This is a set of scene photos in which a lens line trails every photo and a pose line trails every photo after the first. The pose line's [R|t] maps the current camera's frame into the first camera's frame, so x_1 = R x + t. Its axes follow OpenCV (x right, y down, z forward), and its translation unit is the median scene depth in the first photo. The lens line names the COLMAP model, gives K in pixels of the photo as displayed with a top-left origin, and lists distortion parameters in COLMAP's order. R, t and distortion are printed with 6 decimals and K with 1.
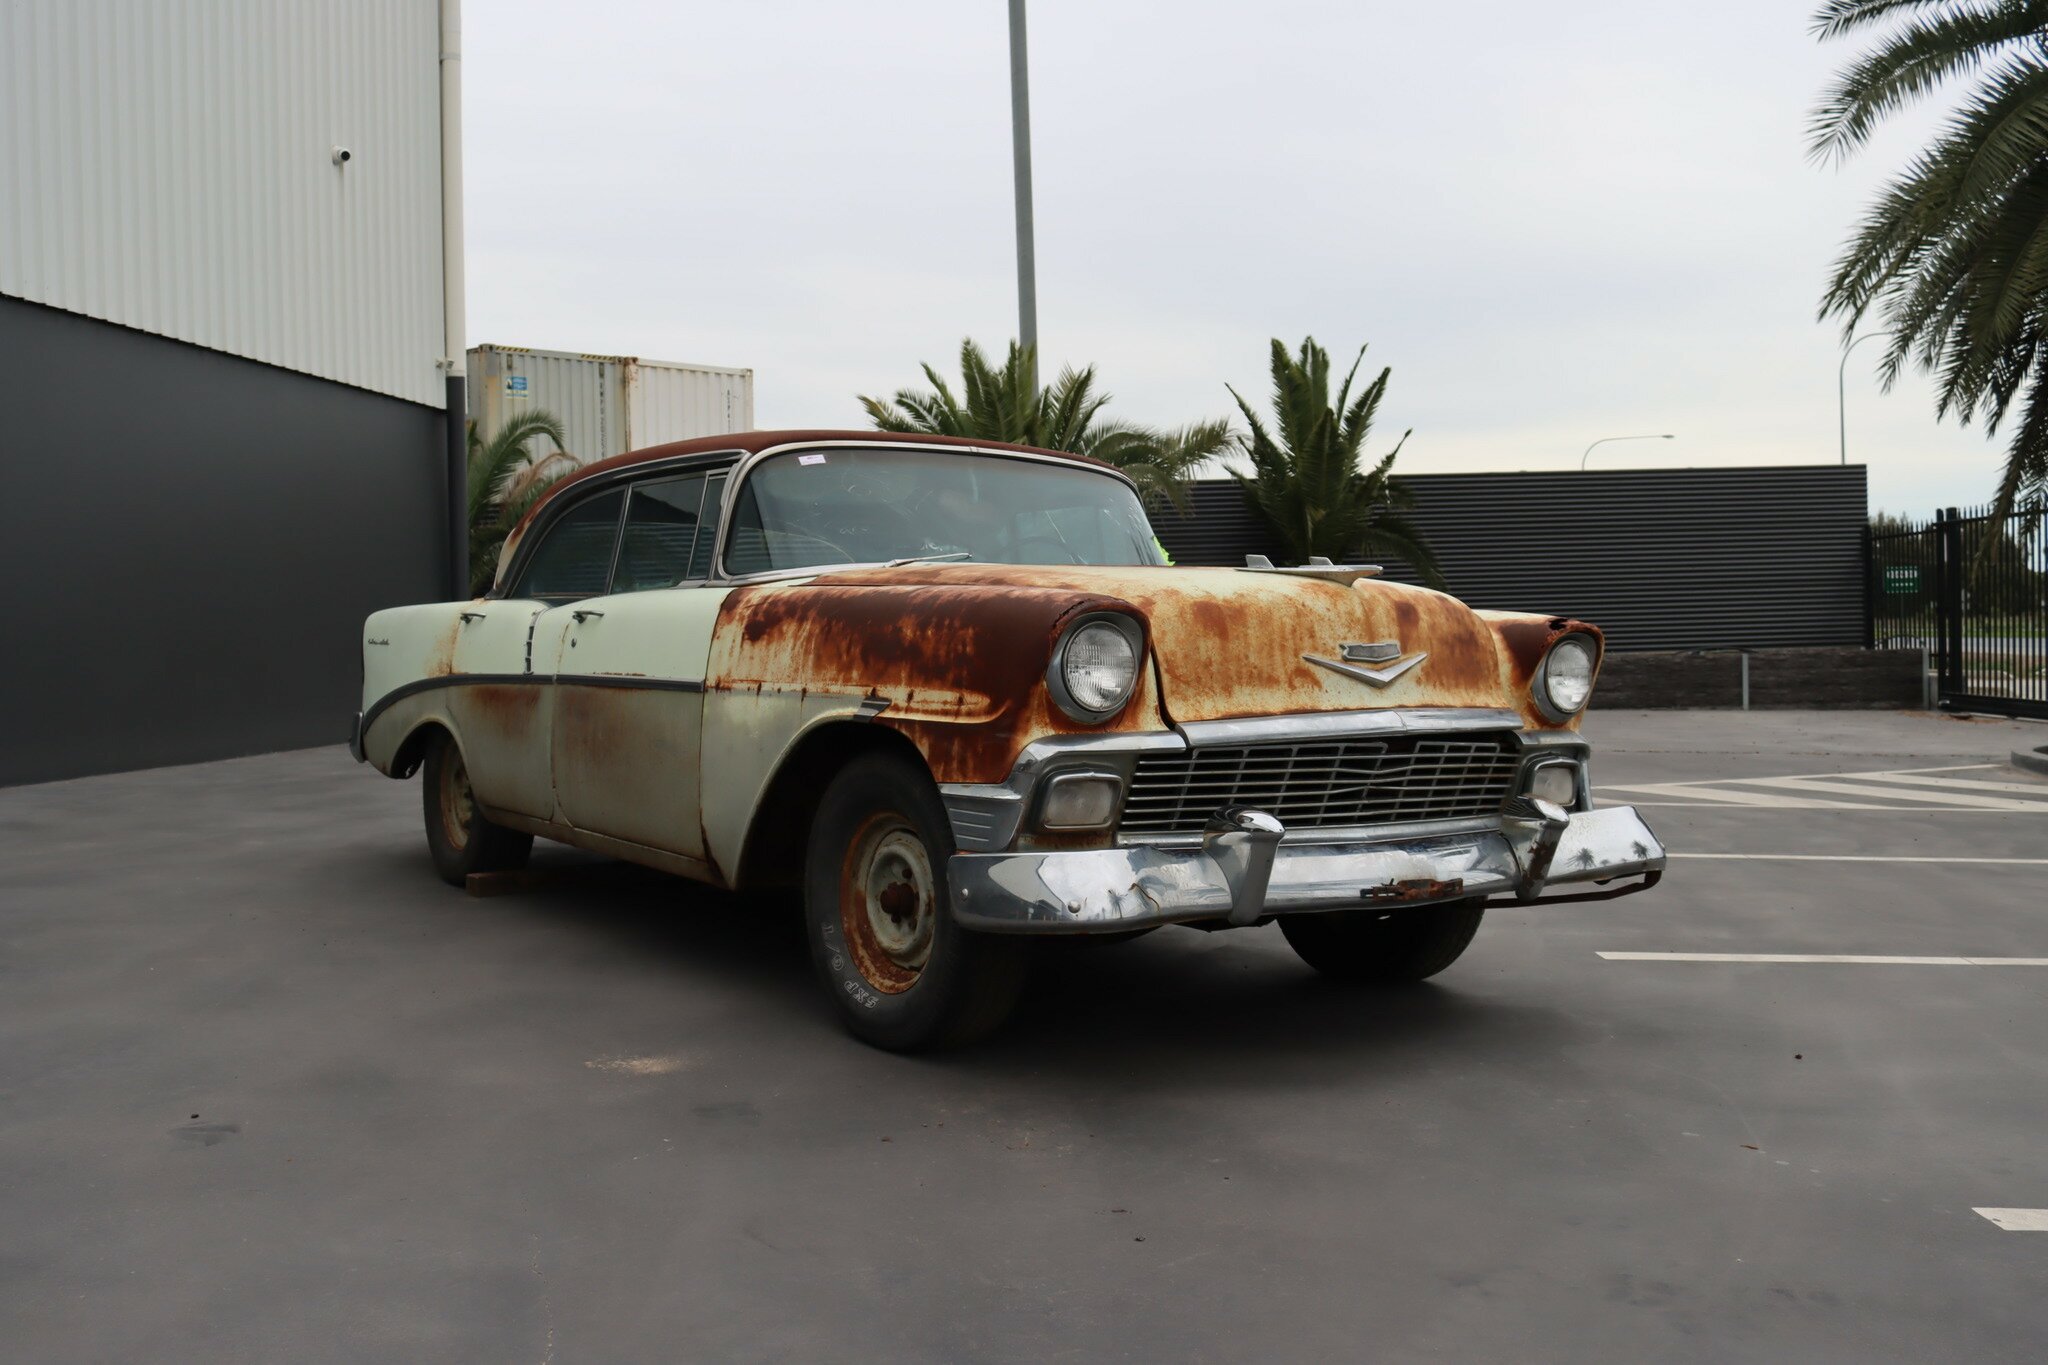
lens RADIAL K [[1844.4, 0, 1023.0], [0, 1844.4, 668.9], [0, 0, 1]] dist [-0.105277, 0.027795]
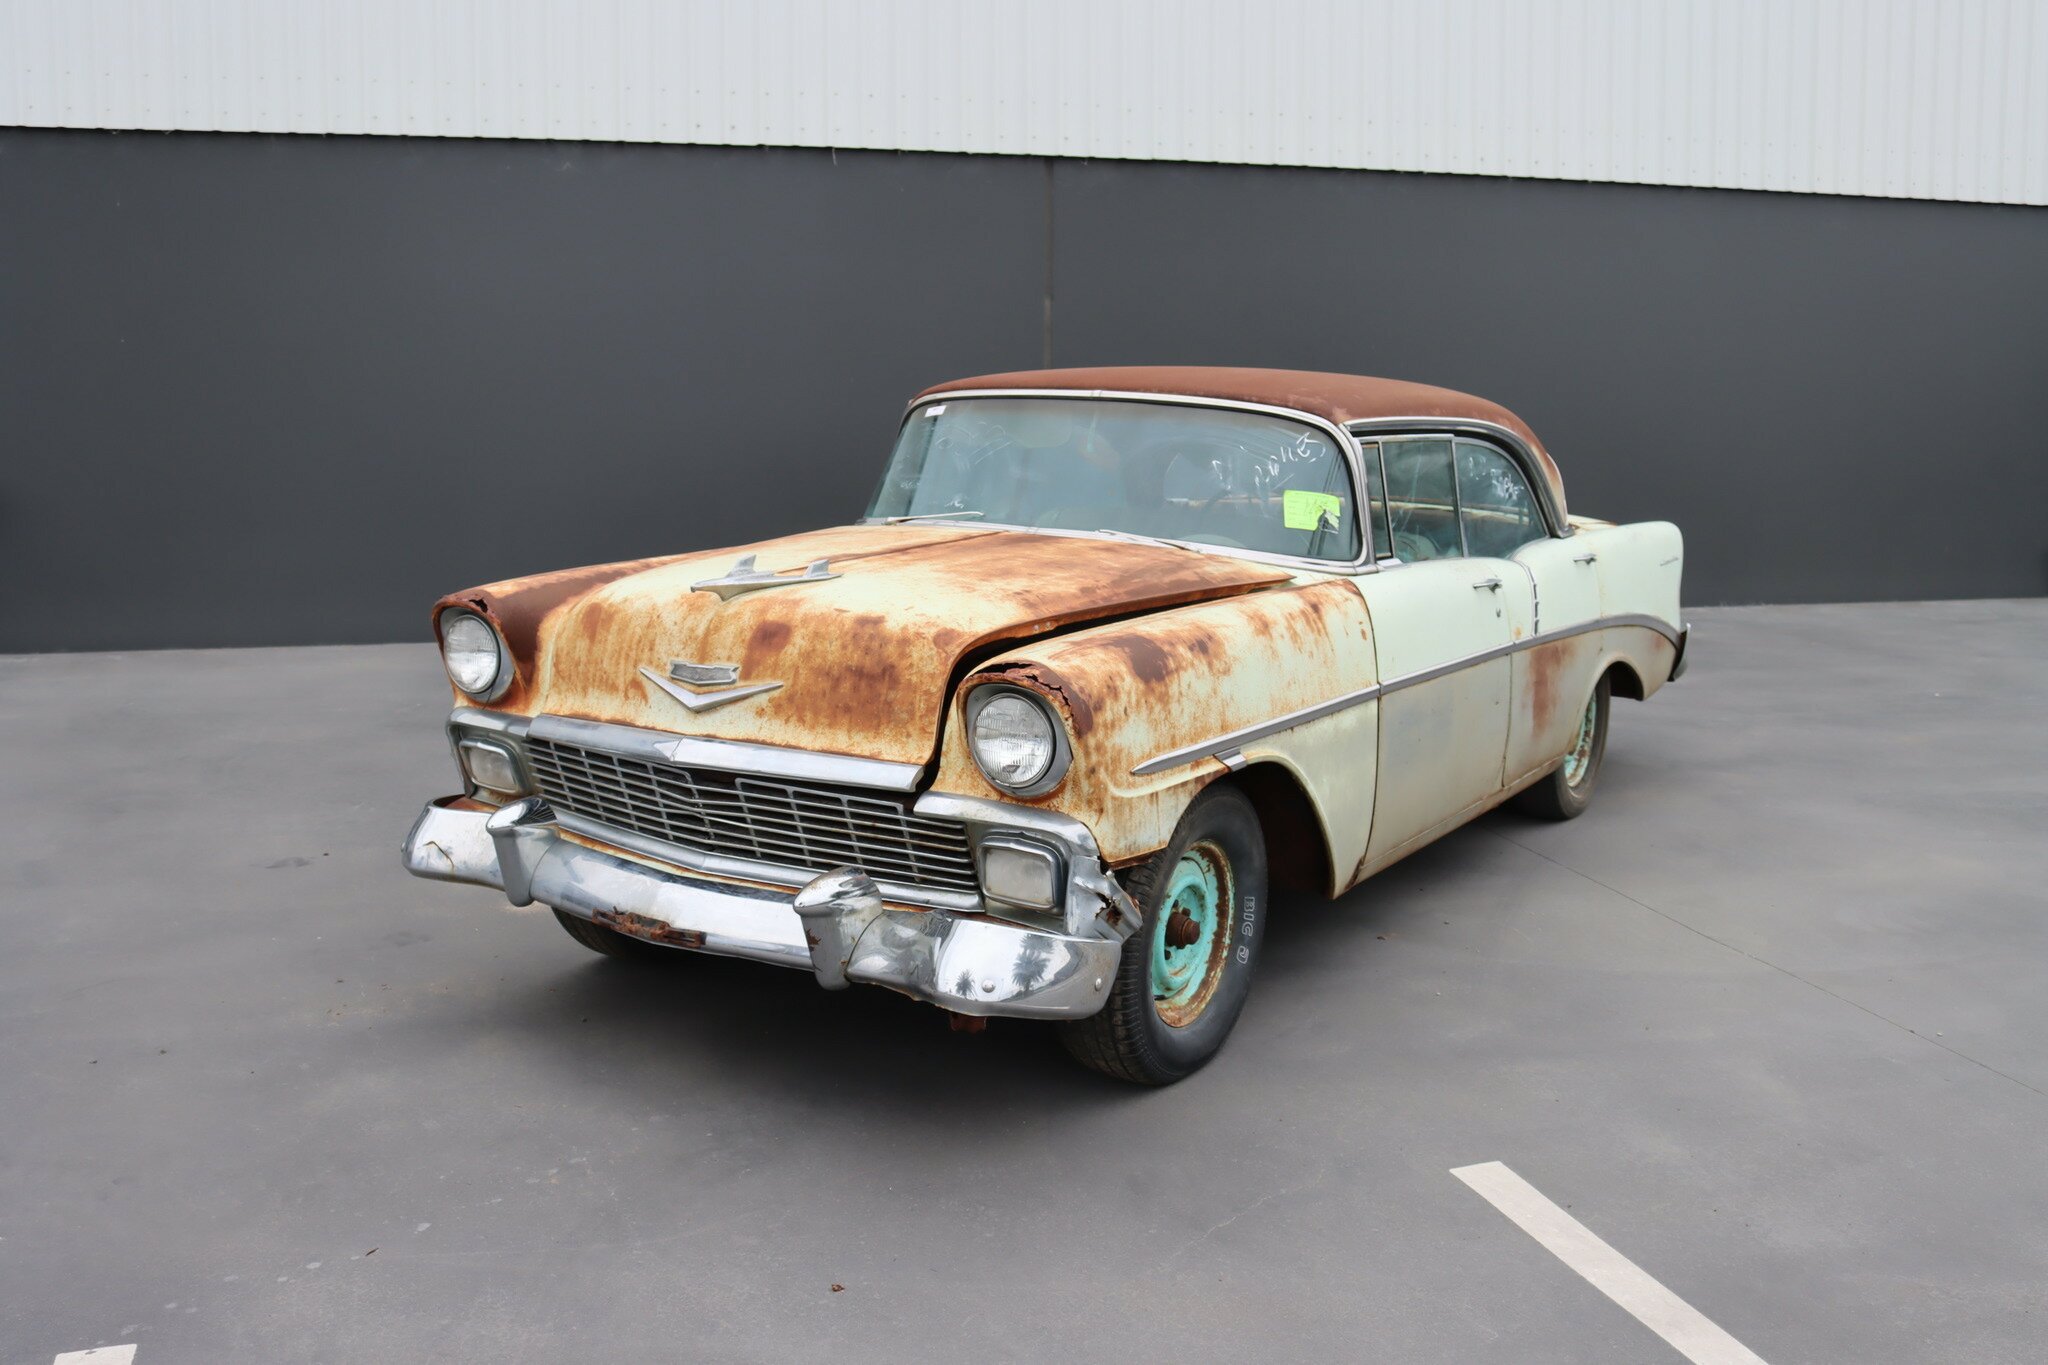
lens RADIAL K [[1954.7, 0, 1010.0], [0, 1954.7, 675.8], [0, 0, 1]] dist [-0.096765, 0.000000]
pose [[0.377276, 0.142429, -0.915083, 1.125502], [-0.029671, 0.989455, 0.141772, -0.149170], [0.925626, -0.026336, 0.377523, 0.748193]]
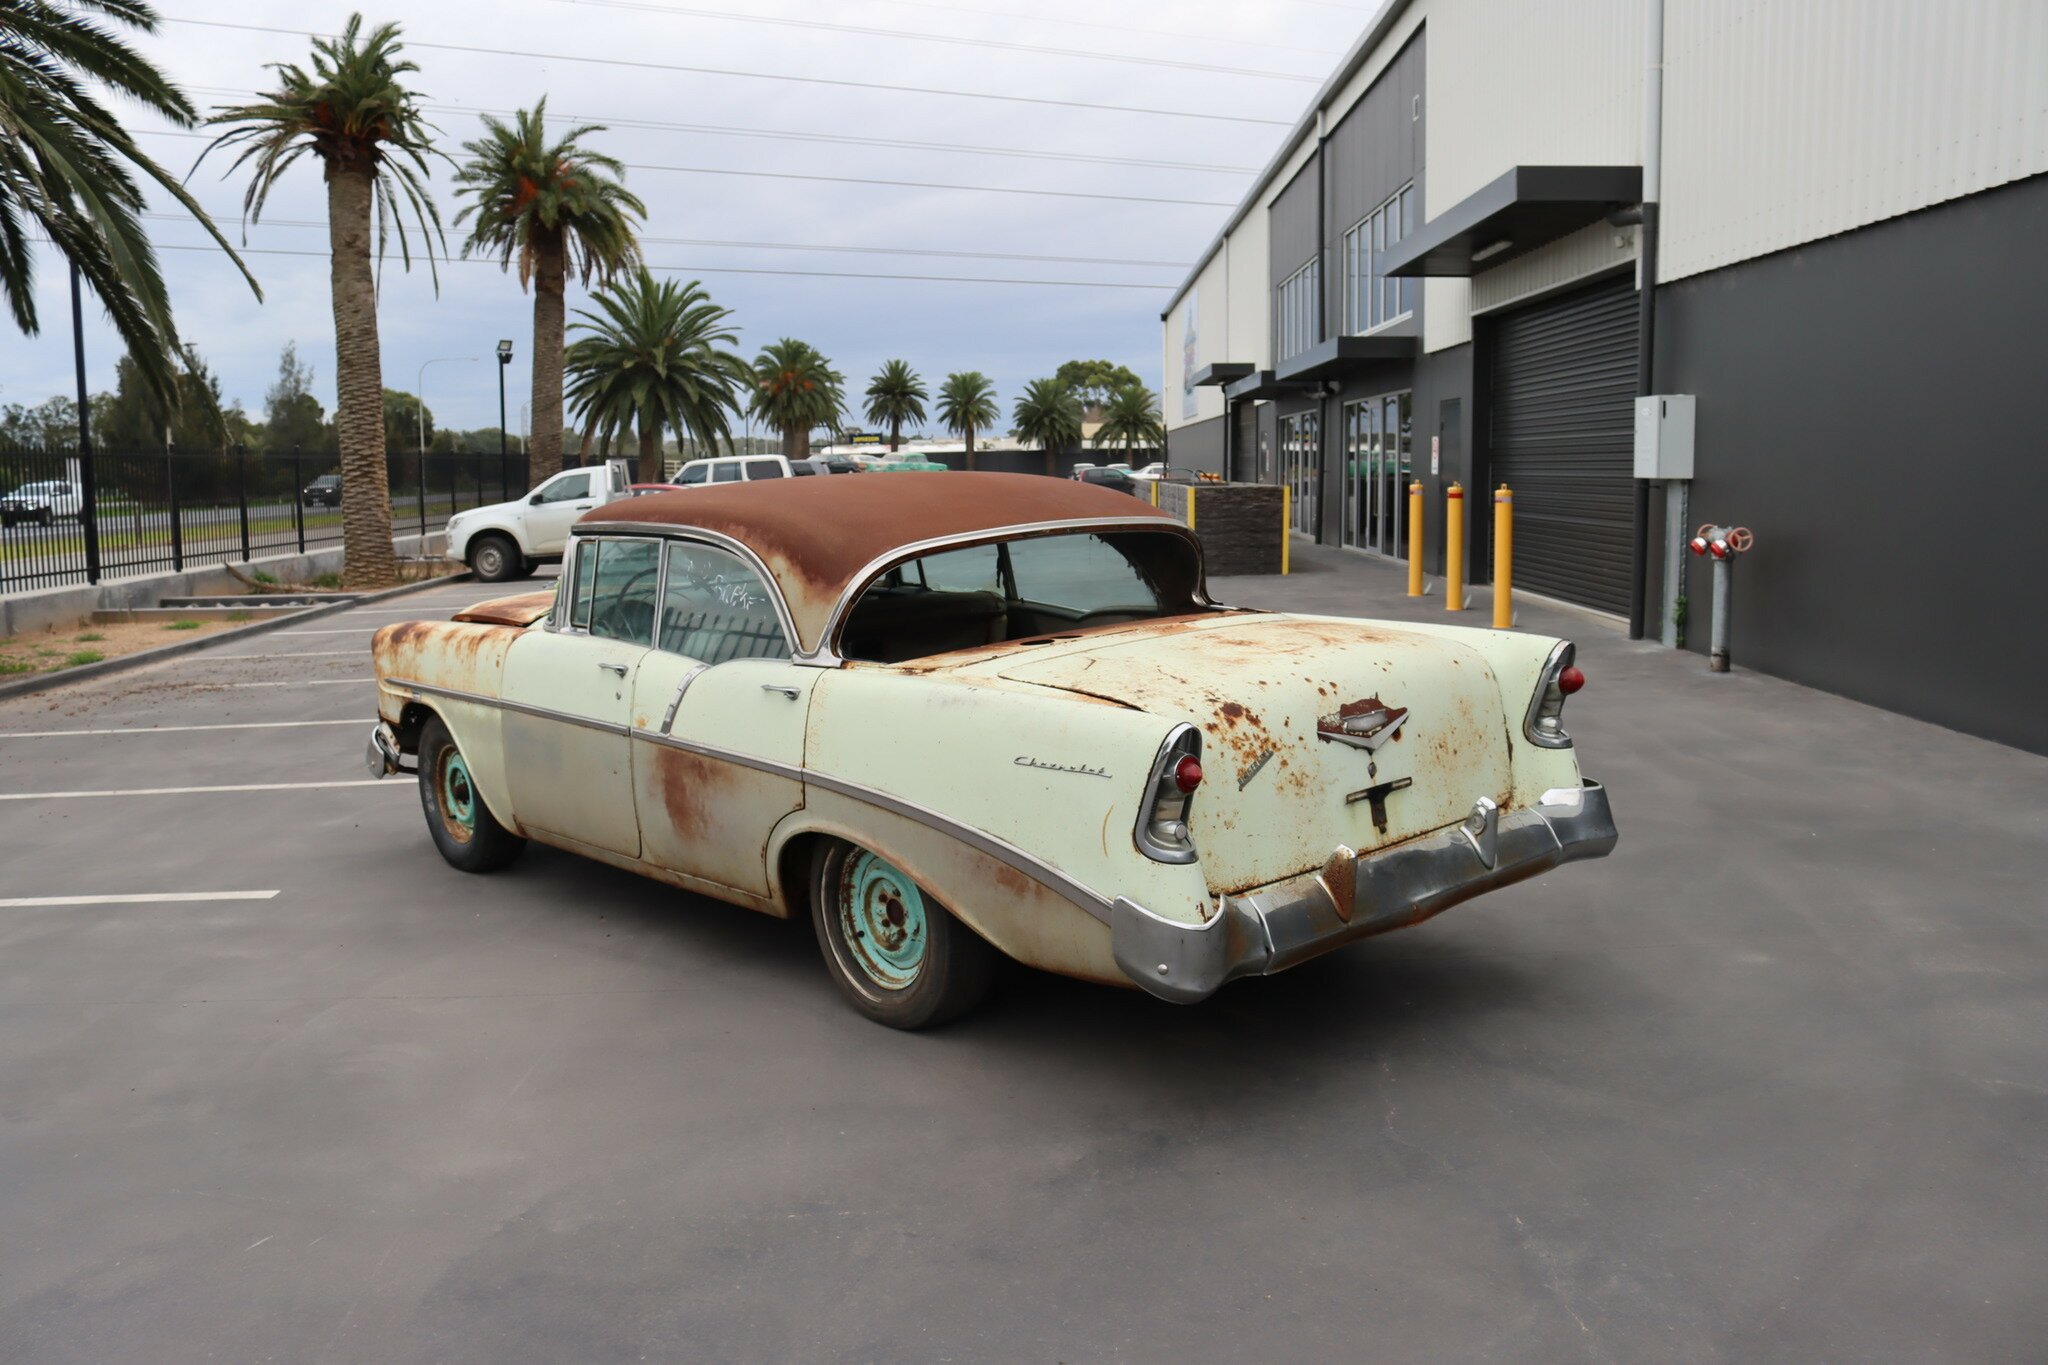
lens RADIAL K [[1683.3, 0, 1019.6], [0, 1683.3, 681.2], [0, 0, 1]] dist [-0.143207, 0.111491]
pose [[-0.993827, 0.046748, -0.100609, -0.148173], [0.031226, 0.988092, 0.150662, -0.210658], [0.106454, 0.146590, -0.983453, 2.868198]]
